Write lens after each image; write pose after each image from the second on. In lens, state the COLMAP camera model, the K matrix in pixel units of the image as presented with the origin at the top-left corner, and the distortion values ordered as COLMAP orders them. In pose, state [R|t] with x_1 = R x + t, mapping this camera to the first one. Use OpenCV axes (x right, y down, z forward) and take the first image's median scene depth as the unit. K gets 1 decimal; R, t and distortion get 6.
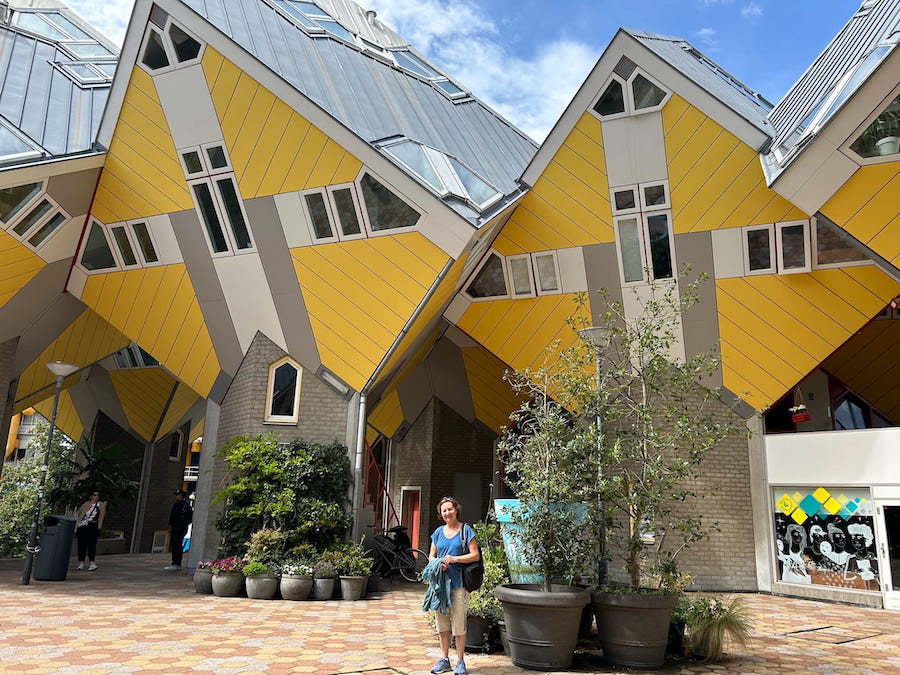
lens RADIAL K [[661.2, 0, 450.0], [0, 661.2, 337.5], [0, 0, 1]] dist [0.046688, -0.054001]
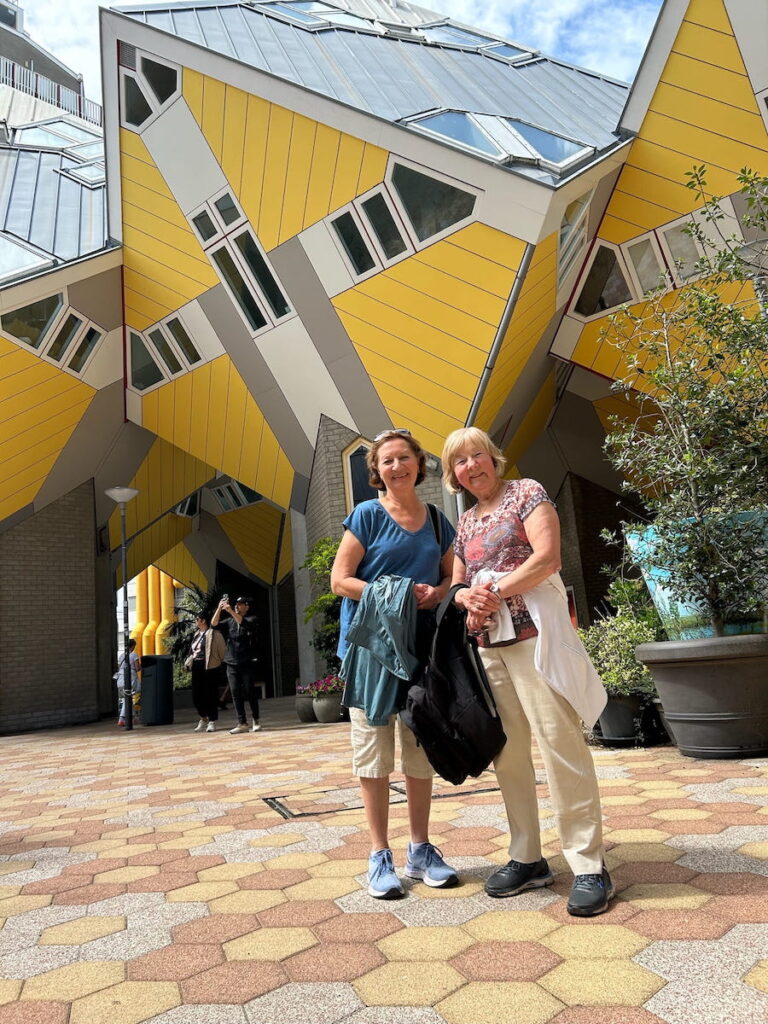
lens RADIAL K [[752.3, 0, 384.0], [0, 752.3, 512.0], [0, 0, 1]] dist [0.046688, -0.054001]
pose [[0.938651, -0.171656, -0.299112, 0.045367], [0.191453, 0.980768, 0.037956, 0.093251], [0.286844, -0.092894, 0.953463, 0.124487]]
